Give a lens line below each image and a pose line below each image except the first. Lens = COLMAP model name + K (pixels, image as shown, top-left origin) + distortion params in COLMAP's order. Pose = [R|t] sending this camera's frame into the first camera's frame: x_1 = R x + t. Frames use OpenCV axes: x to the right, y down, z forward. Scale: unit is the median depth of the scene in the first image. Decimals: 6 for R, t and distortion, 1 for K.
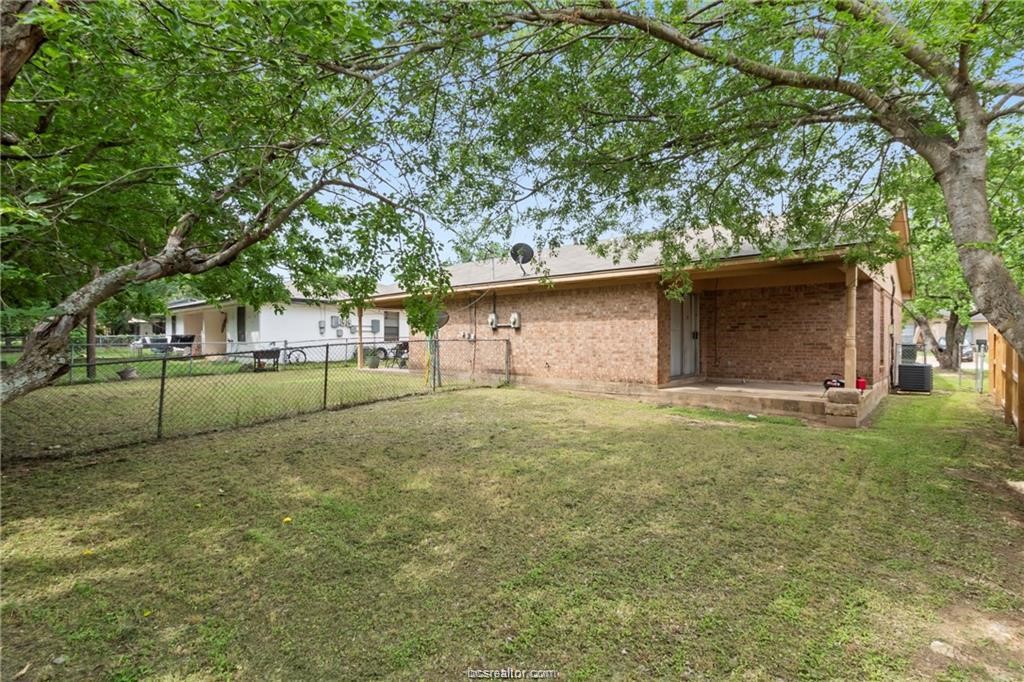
lens RADIAL K [[478.1, 0, 515.2], [0, 478.1, 344.9], [0, 0, 1]] dist [-0.001410, -0.000114]
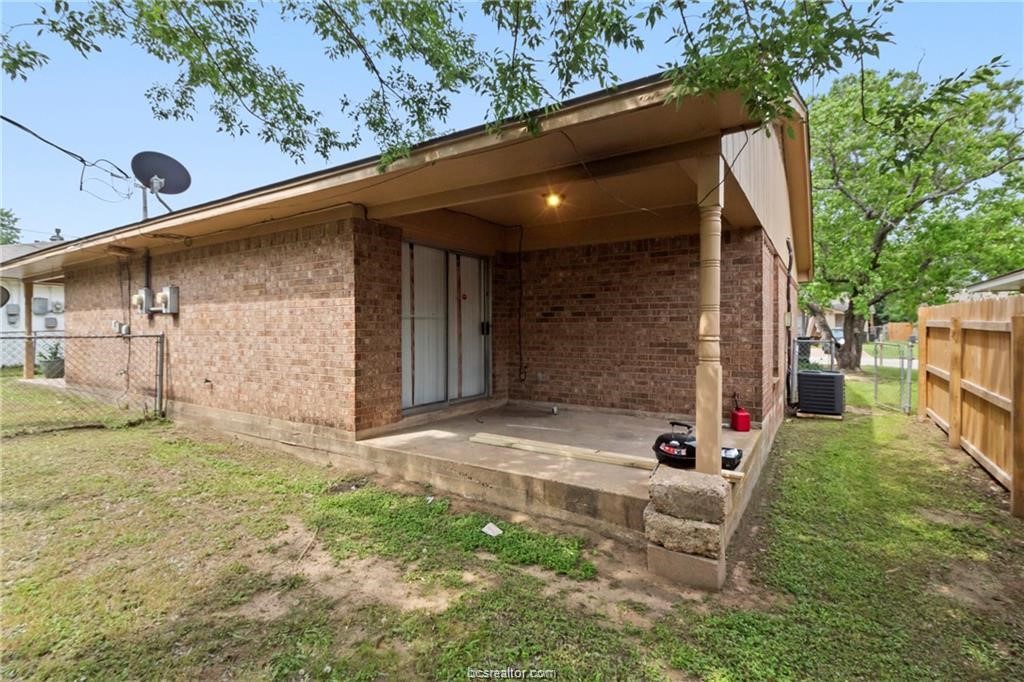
lens RADIAL K [[478.1, 0, 509.5], [0, 478.1, 334.1], [0, 0, 1]] dist [-0.001410, -0.000114]
pose [[0.988345, -0.000806, 0.152229, 0.327097], [0.001310, 0.999994, -0.003208, -0.011365], [-0.152226, 0.003370, 0.988340, 0.433317]]
